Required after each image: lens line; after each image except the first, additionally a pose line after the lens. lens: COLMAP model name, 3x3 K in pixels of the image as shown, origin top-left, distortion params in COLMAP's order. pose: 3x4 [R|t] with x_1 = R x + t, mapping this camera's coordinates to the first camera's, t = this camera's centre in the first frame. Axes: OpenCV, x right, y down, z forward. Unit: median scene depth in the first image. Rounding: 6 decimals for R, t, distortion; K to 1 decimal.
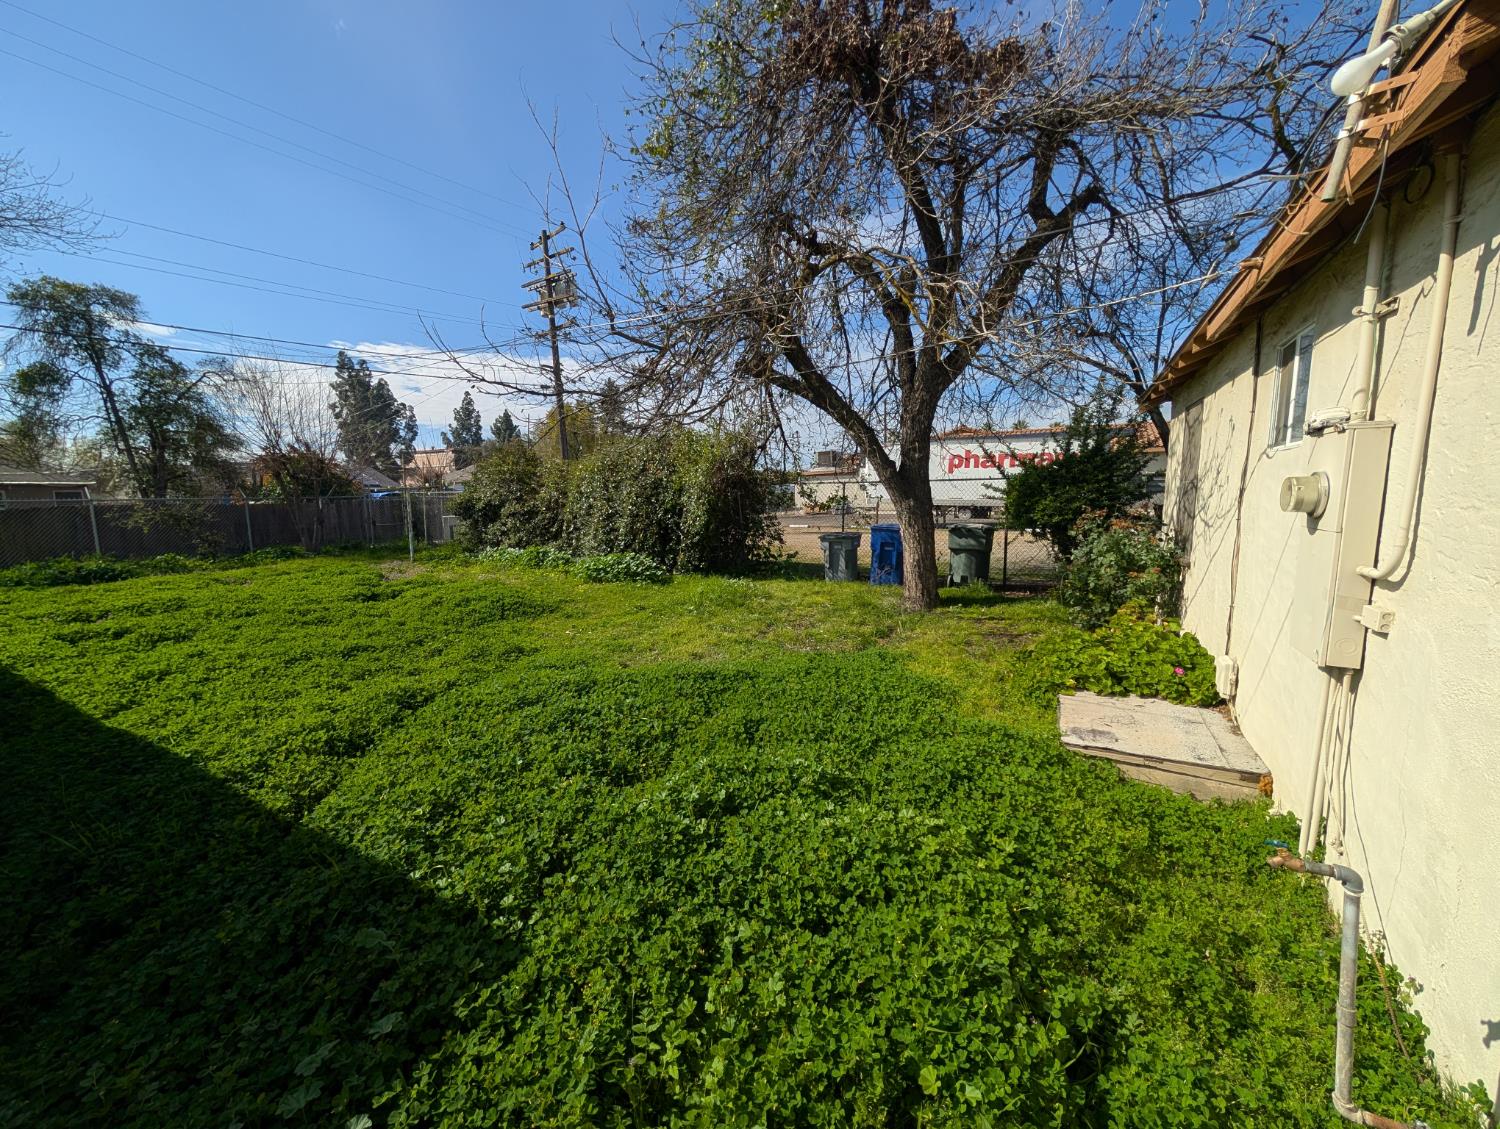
lens RADIAL K [[567.7, 0, 747.5], [0, 567.7, 565.2], [0, 0, 1]] dist [-0.000526, 0.000464]
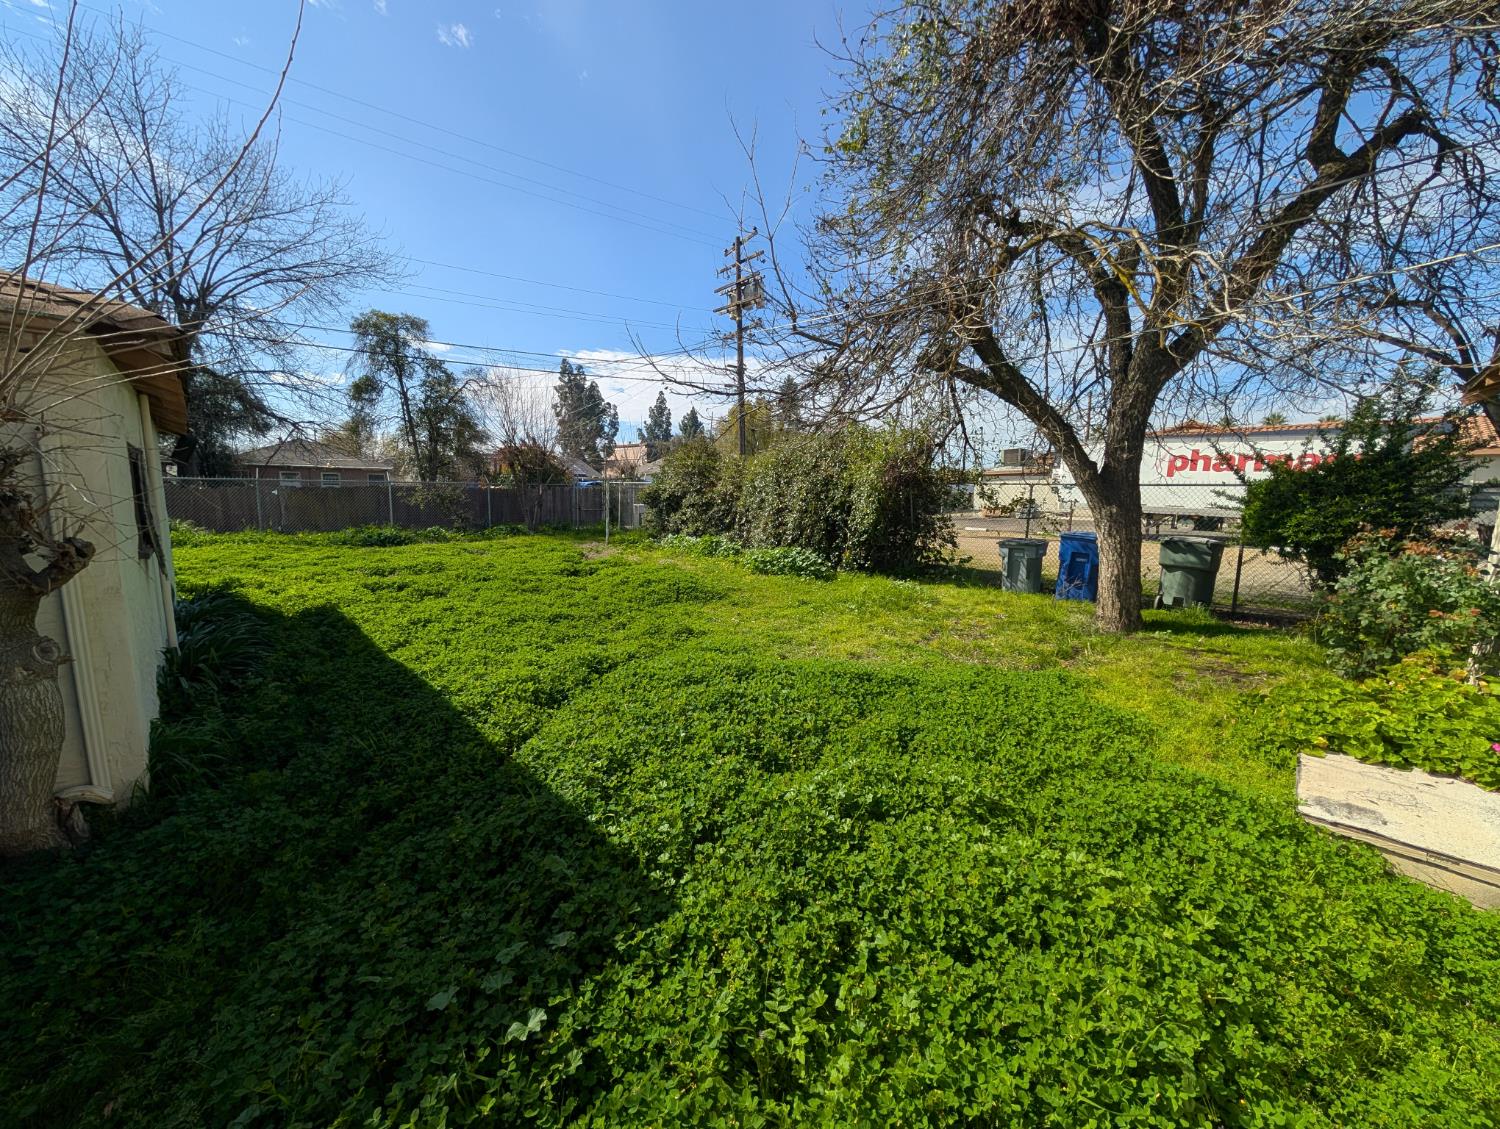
lens RADIAL K [[567.7, 0, 748.8], [0, 567.7, 562.6], [0, 0, 1]] dist [-0.000526, 0.000464]
pose [[0.956628, 0.067466, -0.283392, 0.002653], [-0.066711, 0.997696, 0.012324, -0.001773], [0.283571, 0.007116, 0.958925, -0.004764]]
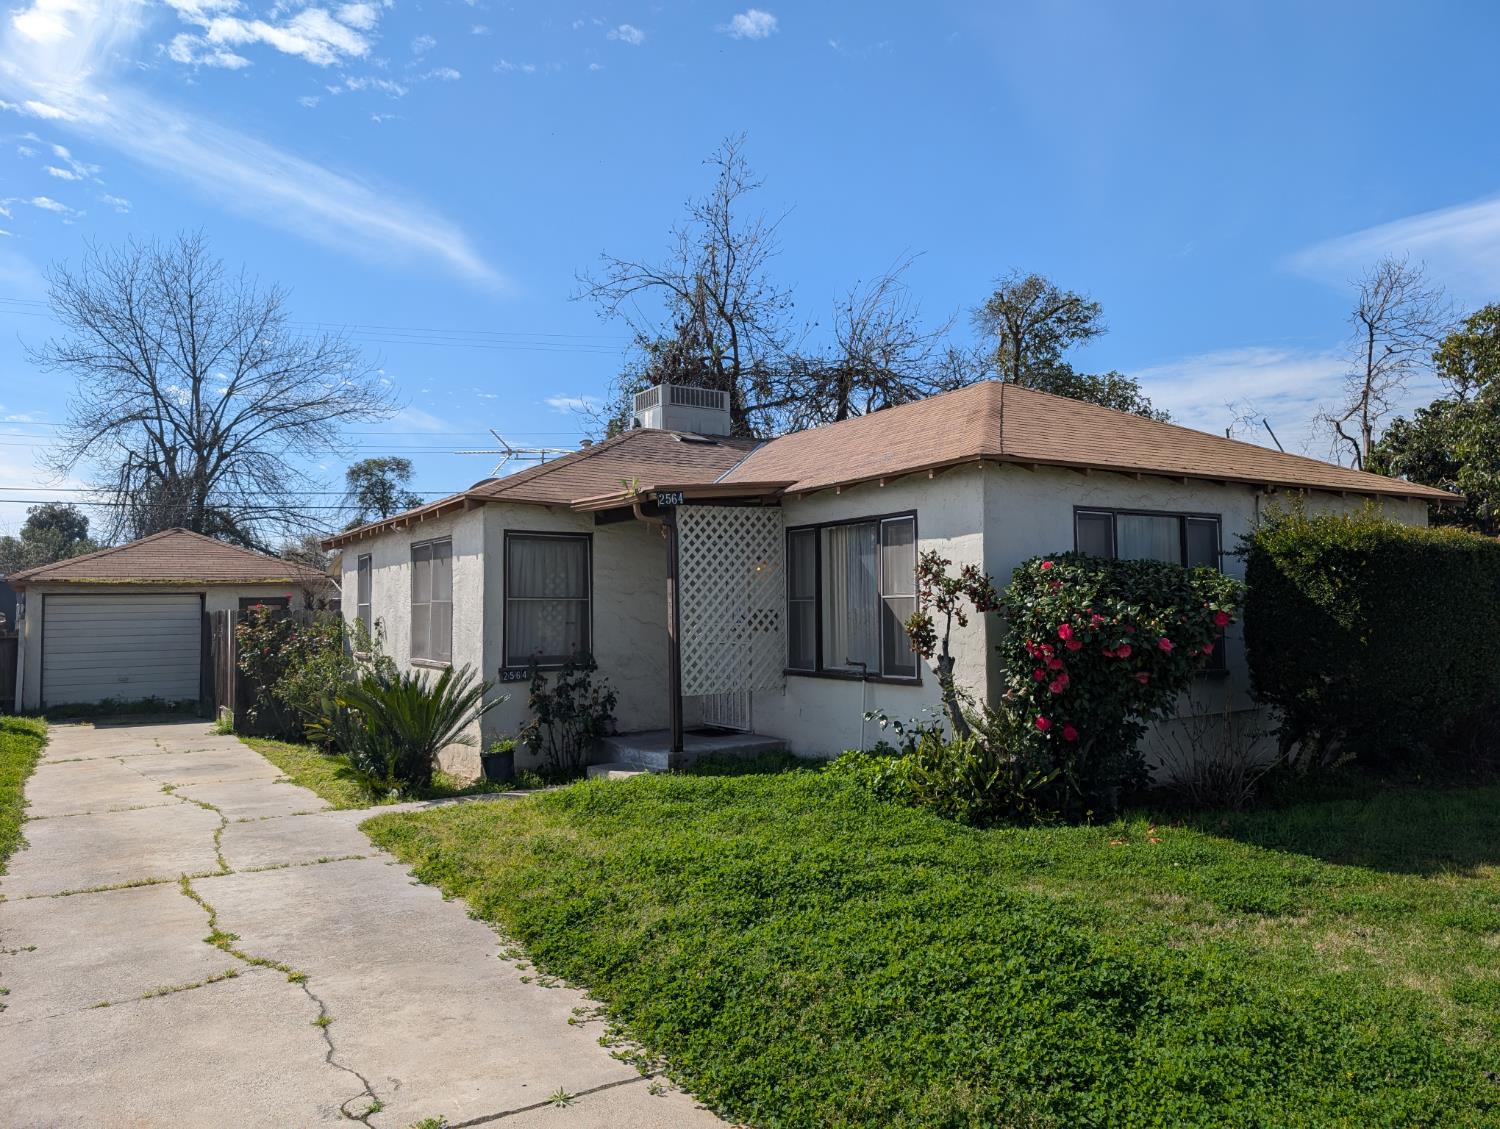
lens RADIAL K [[1080.0, 0, 749.7], [0, 1080.0, 559.8], [0, 0, 1]] dist [0.026524, -0.021803]
pose [[0.882297, -0.012839, -0.470518, 1.002055], [-0.069000, 0.985301, -0.156272, 0.114730], [0.465608, 0.170344, 0.868442, -0.977631]]
